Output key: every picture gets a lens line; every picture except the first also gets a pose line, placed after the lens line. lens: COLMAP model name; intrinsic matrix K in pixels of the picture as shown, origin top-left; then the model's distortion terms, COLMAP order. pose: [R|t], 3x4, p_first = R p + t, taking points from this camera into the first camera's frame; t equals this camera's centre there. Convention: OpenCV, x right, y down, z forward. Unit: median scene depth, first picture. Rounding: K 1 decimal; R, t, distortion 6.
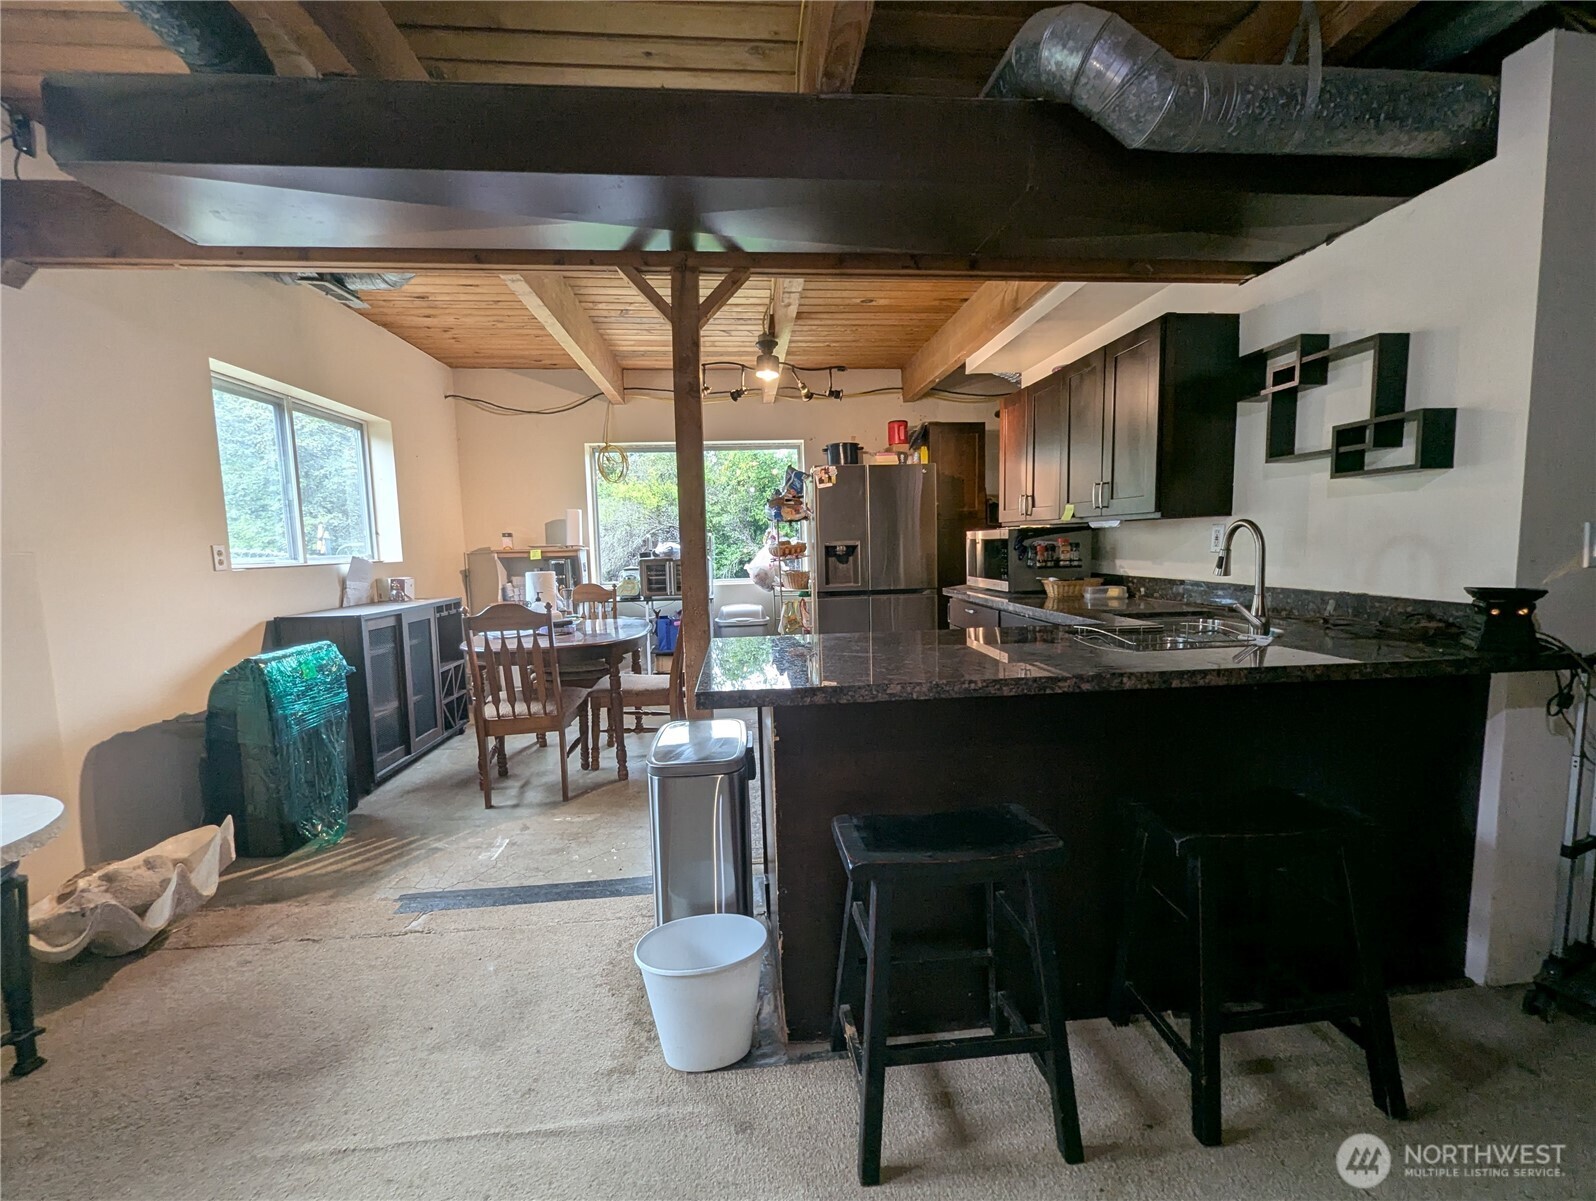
lens RADIAL K [[667.6, 0, 798.0], [0, 667.6, 600.5], [0, 0, 1]] dist [-0.000692, -0.001090]
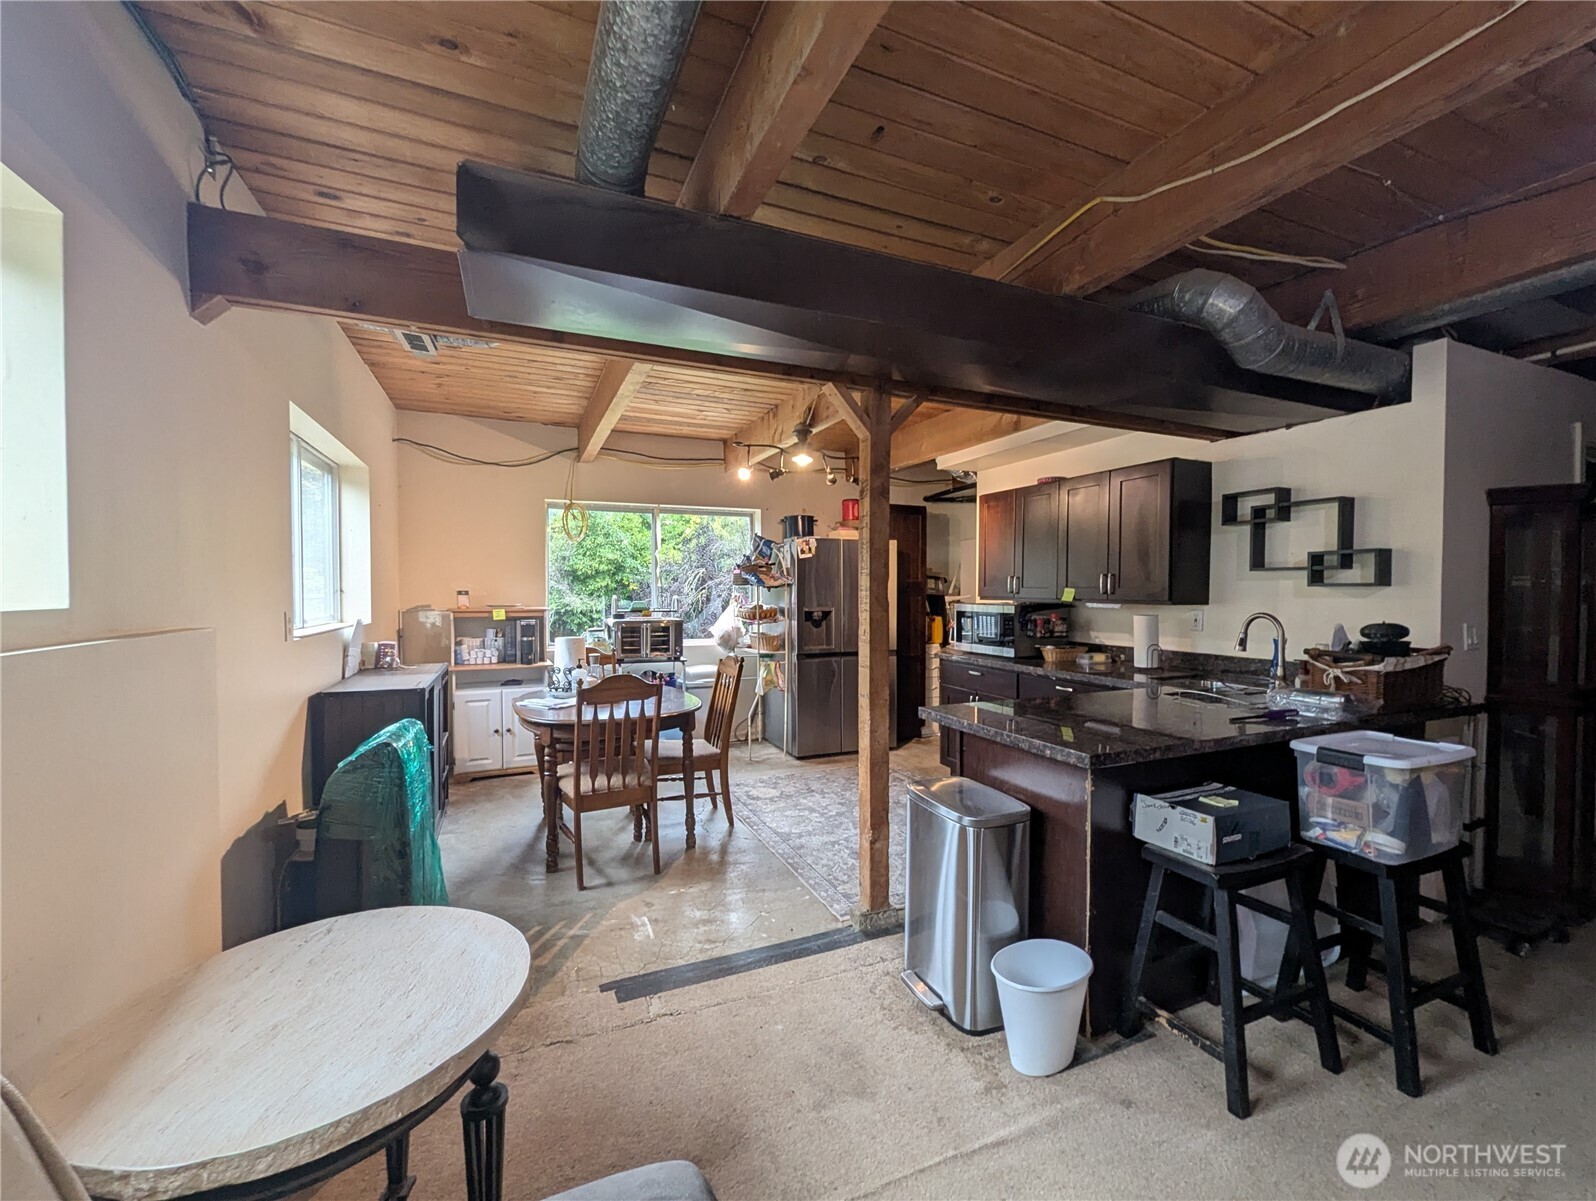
lens RADIAL K [[667.6, 0, 798.0], [0, 667.6, 600.5], [0, 0, 1]] dist [-0.000692, -0.001090]
pose [[0.949435, 0.020574, 0.313288, -0.578612], [0.003029, 0.997204, -0.074667, -0.034998], [-0.313949, 0.071840, 0.946718, -0.035652]]
